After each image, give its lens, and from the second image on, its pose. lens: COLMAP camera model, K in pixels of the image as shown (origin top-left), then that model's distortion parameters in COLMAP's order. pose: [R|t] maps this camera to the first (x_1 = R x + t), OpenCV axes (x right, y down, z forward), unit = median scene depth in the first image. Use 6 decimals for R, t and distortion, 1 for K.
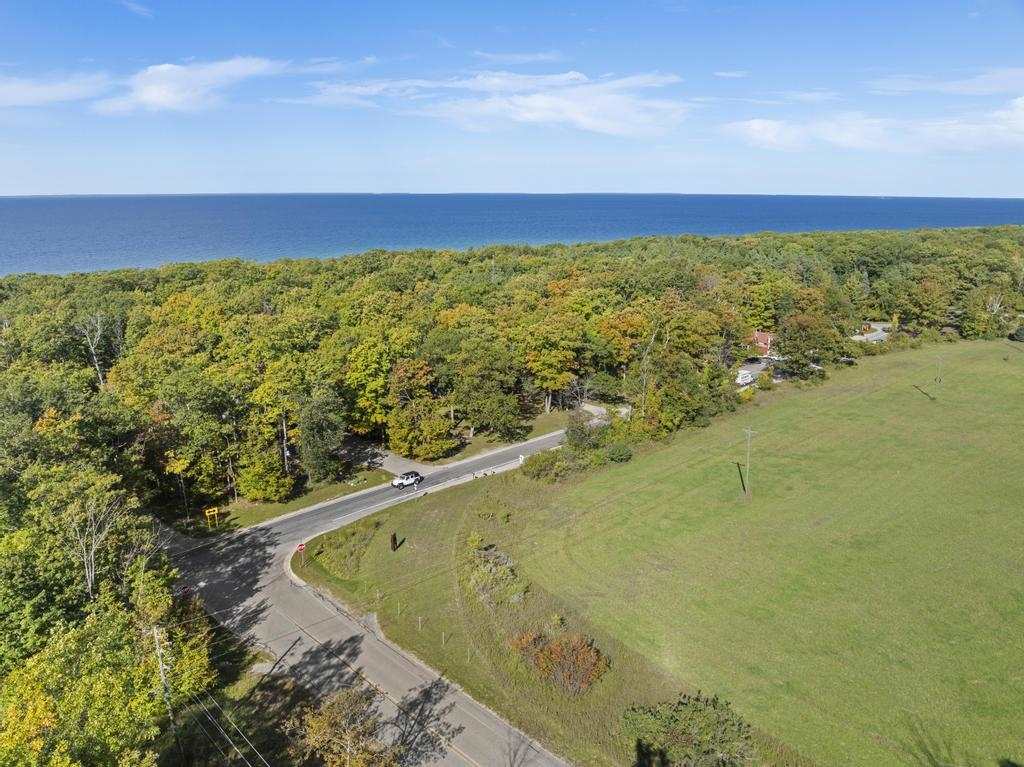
lens RADIAL K [[722.3, 0, 512.0], [0, 722.3, 383.5], [0, 0, 1]] dist [0.002715, -0.078566]
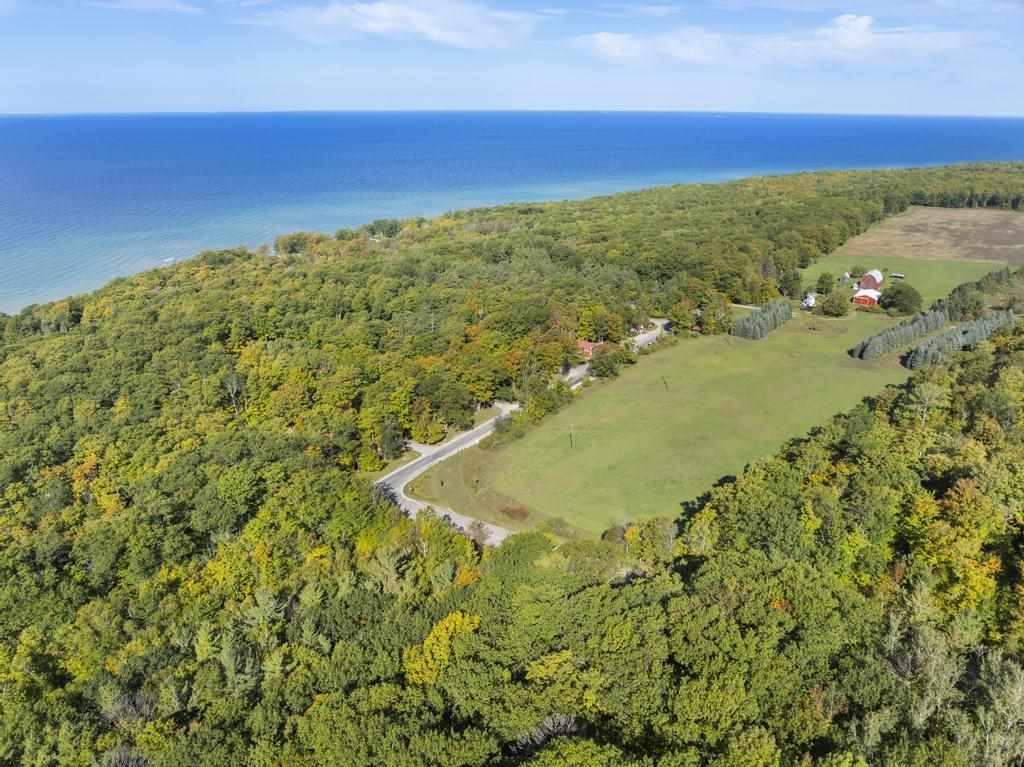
lens RADIAL K [[722.3, 0, 512.0], [0, 722.3, 383.5], [0, 0, 1]] dist [0.002715, -0.078566]
pose [[0.980754, -0.069409, 0.182492, -0.226411], [0.048398, 0.991932, 0.117167, -0.271085], [-0.189153, -0.106079, 0.976201, -0.981398]]
